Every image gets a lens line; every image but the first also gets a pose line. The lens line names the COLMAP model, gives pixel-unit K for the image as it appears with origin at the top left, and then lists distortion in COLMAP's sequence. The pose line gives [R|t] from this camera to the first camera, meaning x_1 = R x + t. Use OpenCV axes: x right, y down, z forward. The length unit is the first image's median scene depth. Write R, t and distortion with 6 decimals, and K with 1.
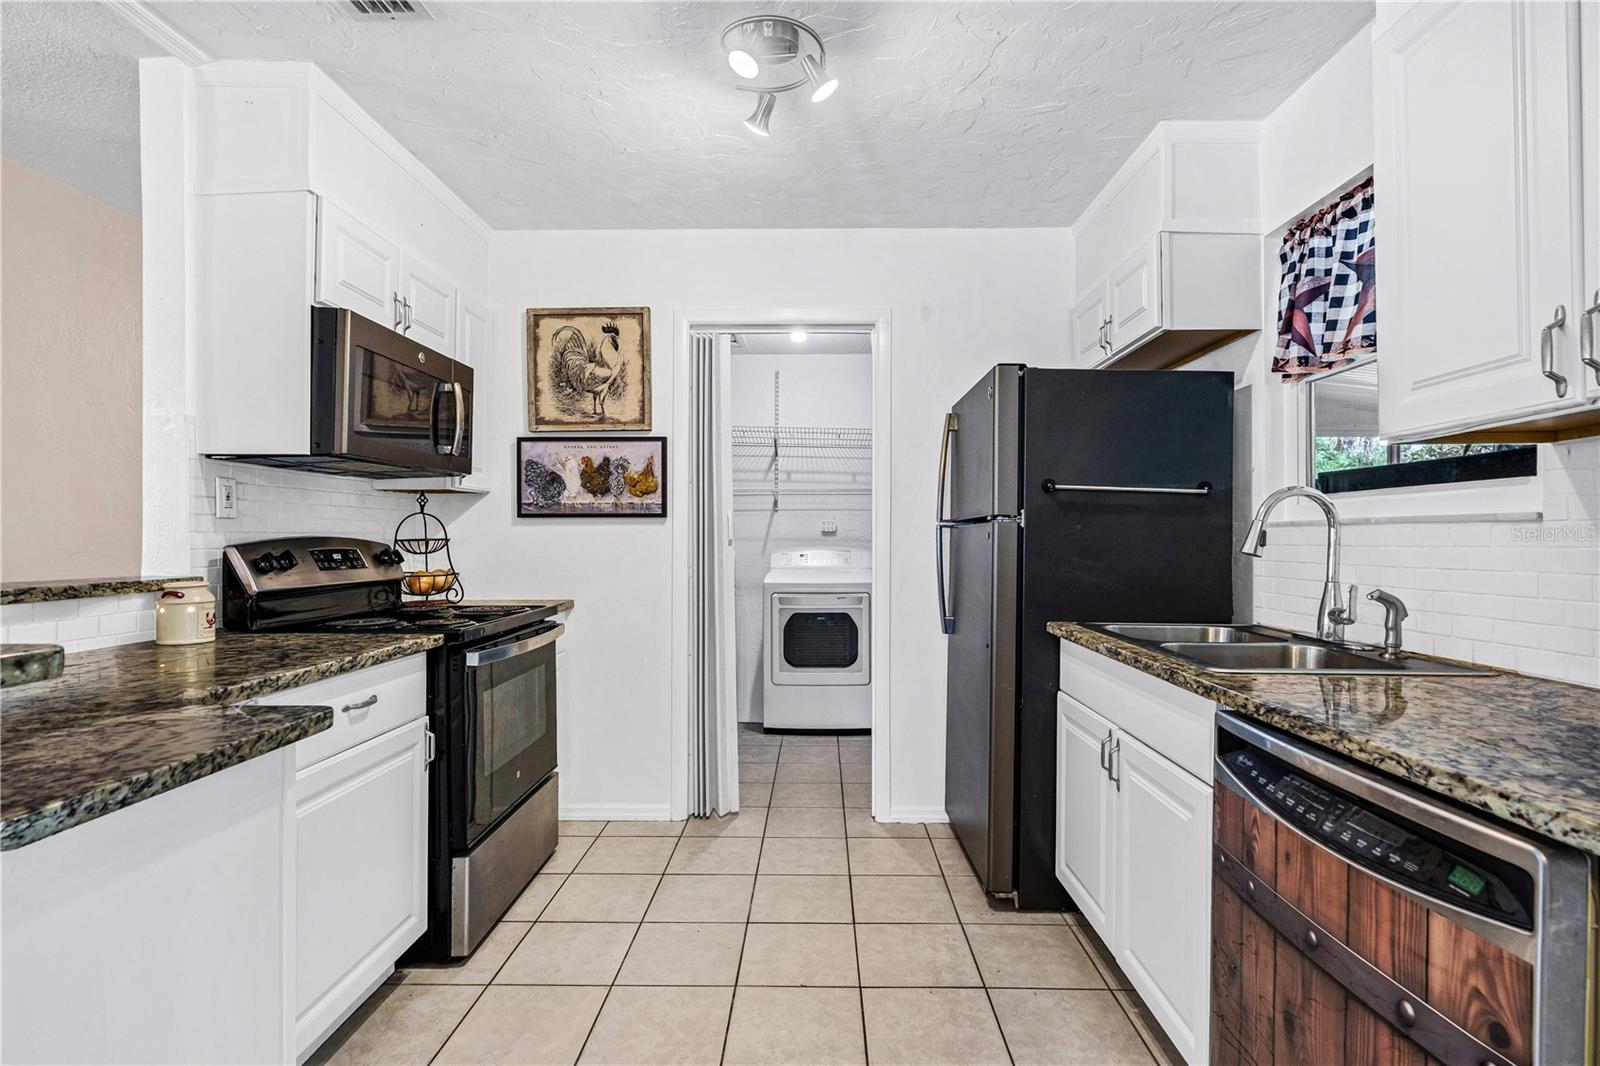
lens RADIAL K [[821.0, 0, 806.0], [0, 821.0, 539.4], [0, 0, 1]] dist [-0.008979, 0.019813]
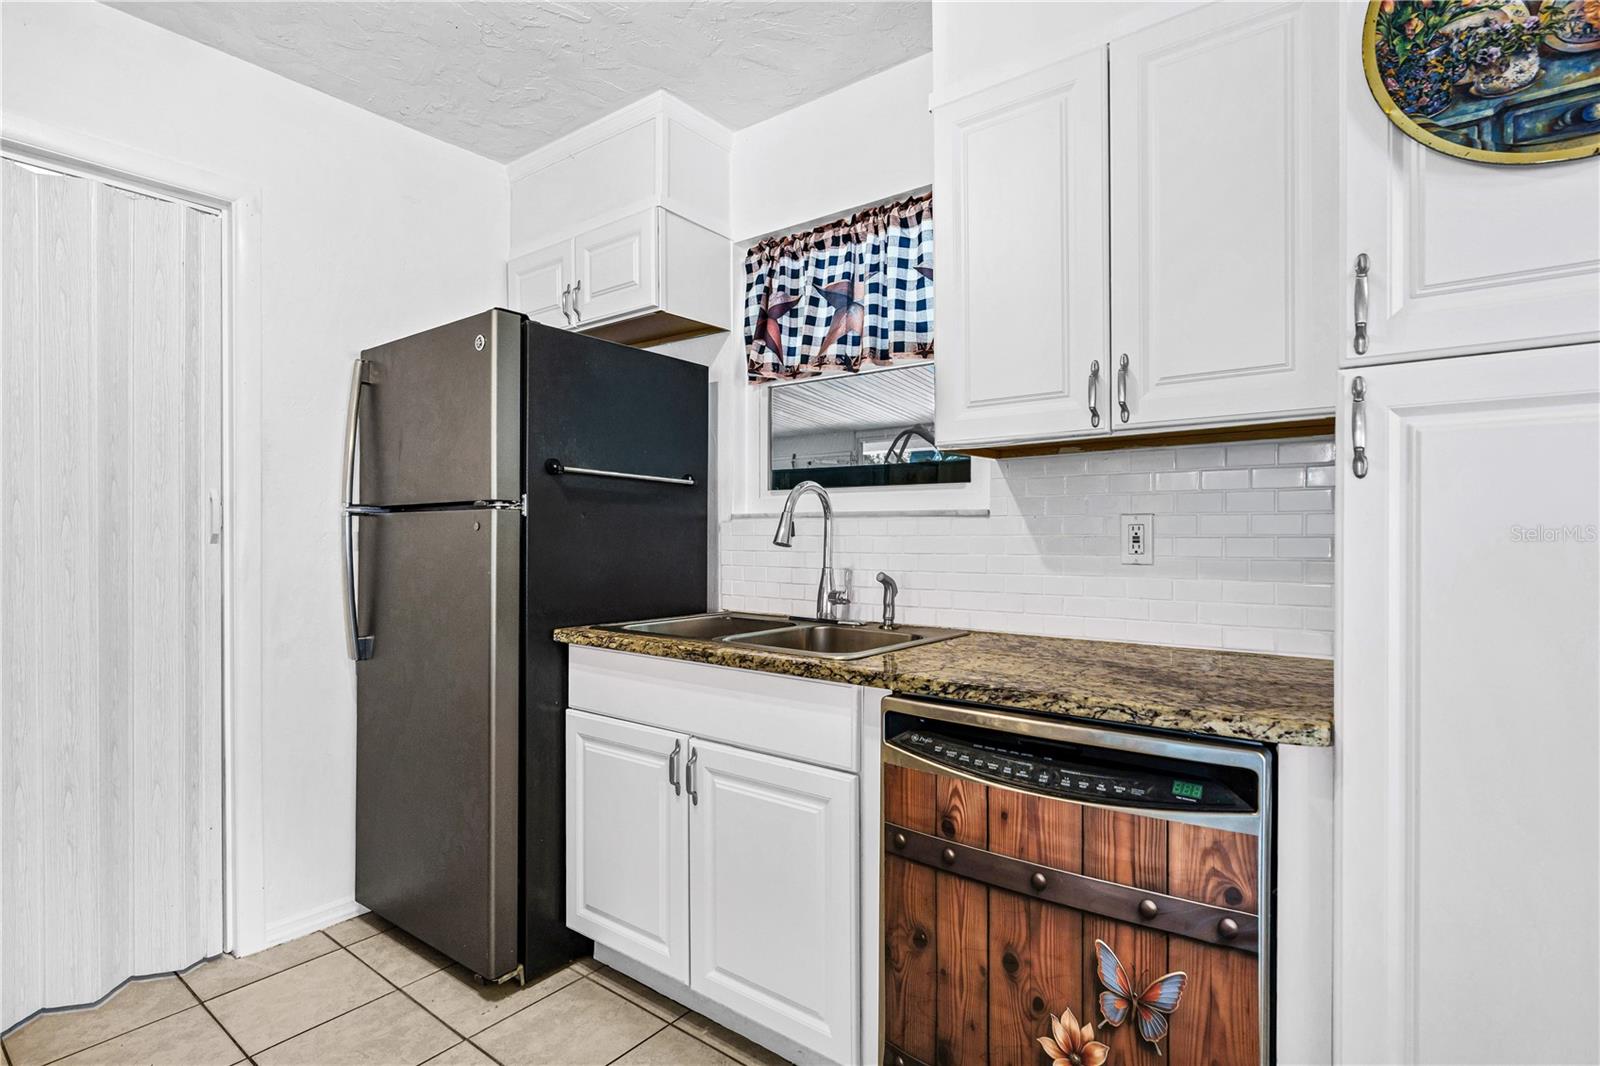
lens RADIAL K [[821.0, 0, 806.0], [0, 821.0, 539.4], [0, 0, 1]] dist [-0.008979, 0.019813]
pose [[0.569253, -0.010219, 0.822099, -0.287125], [0.002212, 0.999938, 0.010897, 0.000197], [-0.822159, -0.004385, 0.569240, 0.358073]]
